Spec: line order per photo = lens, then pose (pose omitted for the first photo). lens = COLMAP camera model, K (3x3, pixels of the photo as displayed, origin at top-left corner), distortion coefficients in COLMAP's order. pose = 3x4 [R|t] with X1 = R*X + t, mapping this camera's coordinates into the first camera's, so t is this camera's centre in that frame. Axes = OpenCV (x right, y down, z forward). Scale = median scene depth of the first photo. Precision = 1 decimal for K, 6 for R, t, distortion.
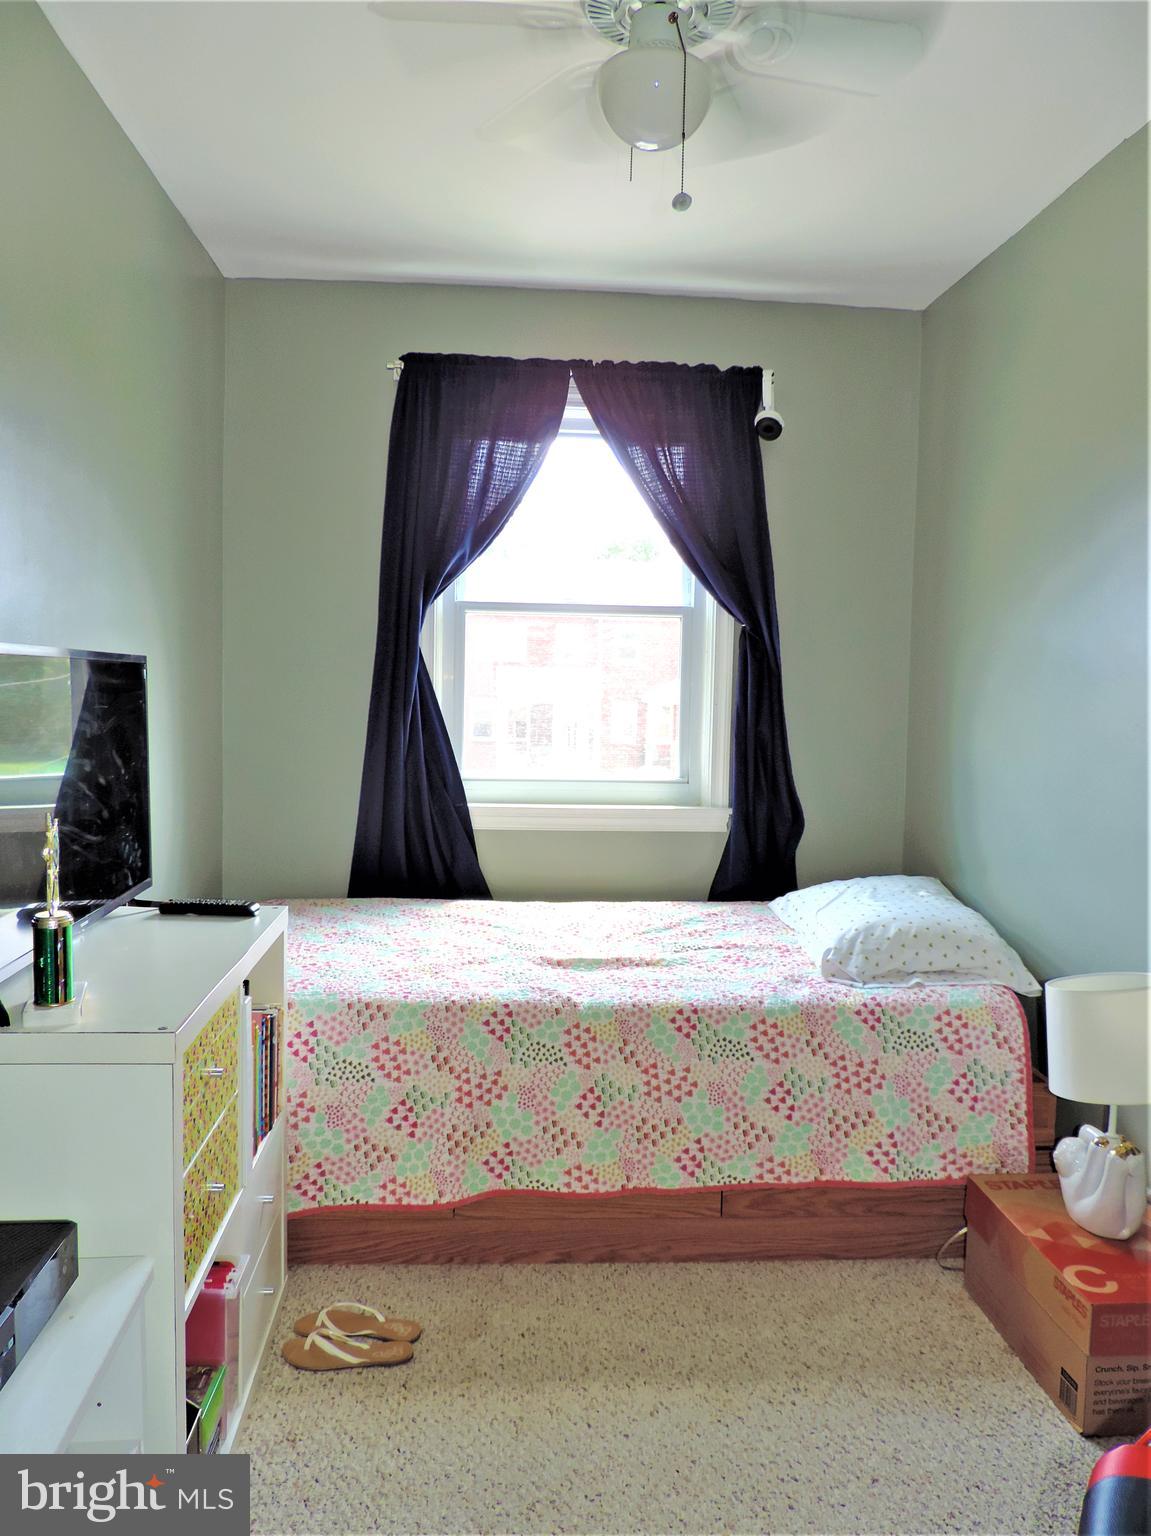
lens RADIAL K [[1093.0, 0, 574.8], [0, 1093.0, 765.1], [0, 0, 1]] dist [-0.015278, 0.001476]
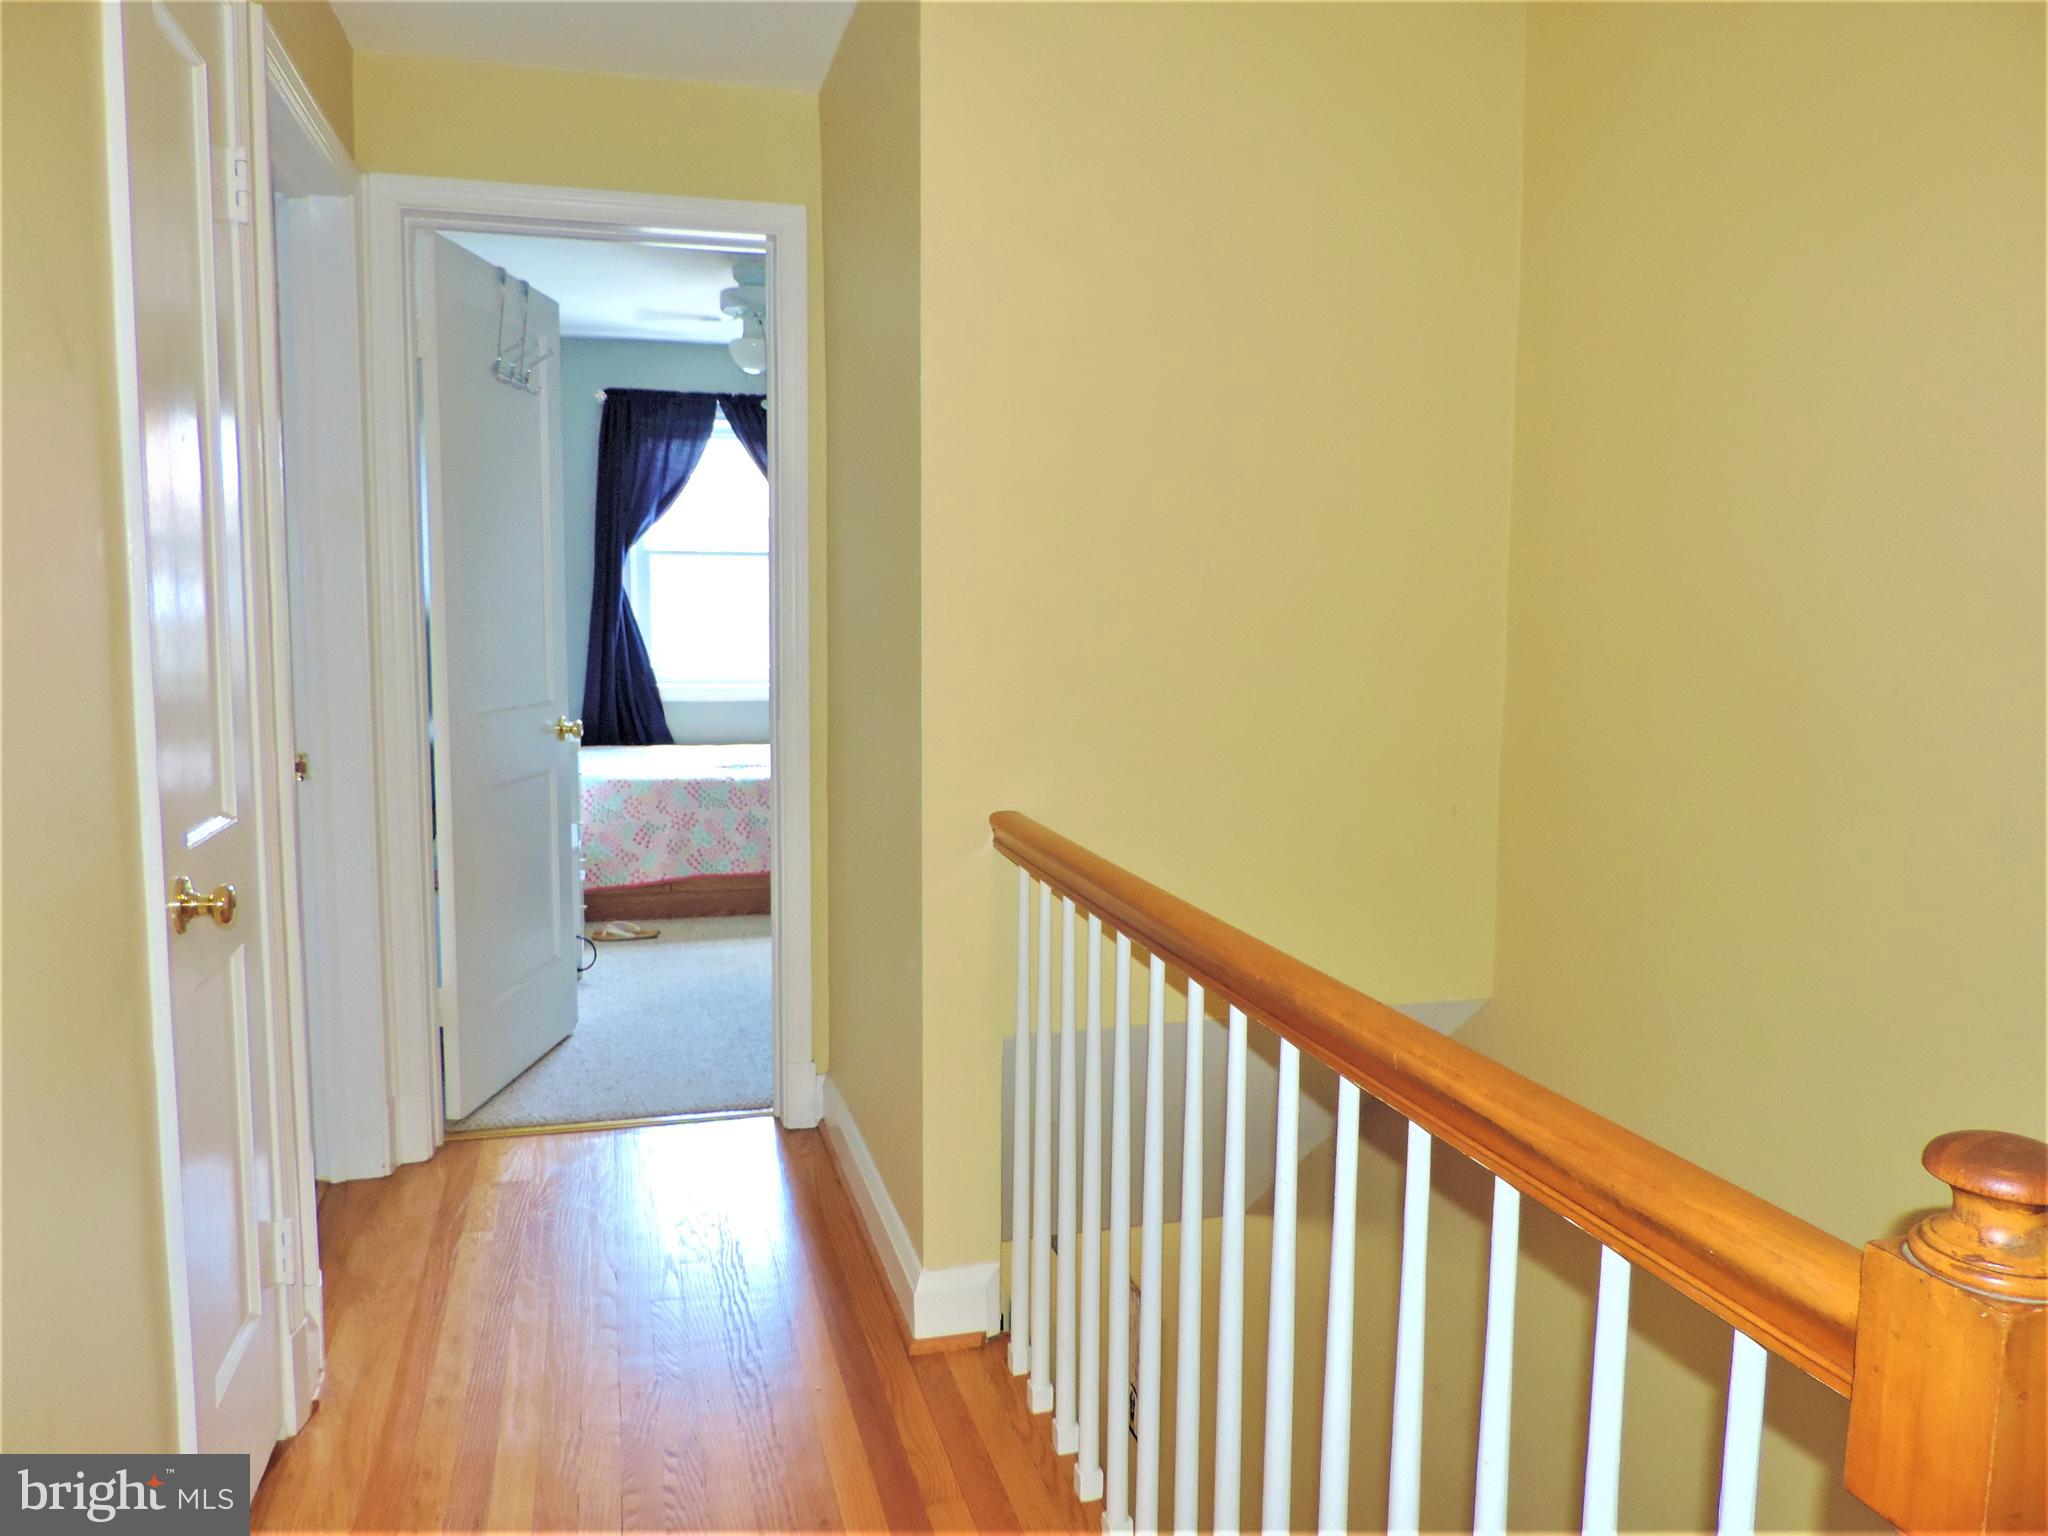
lens RADIAL K [[1457.4, 0, 1014.1], [0, 1457.4, 774.5], [0, 0, 1]] dist [-0.015278, 0.001476]
pose [[0.981251, -0.034735, 0.189578, -0.000133], [0.024531, 0.998135, 0.055907, 0.065247], [-0.191166, -0.050208, 0.980273, -1.141647]]
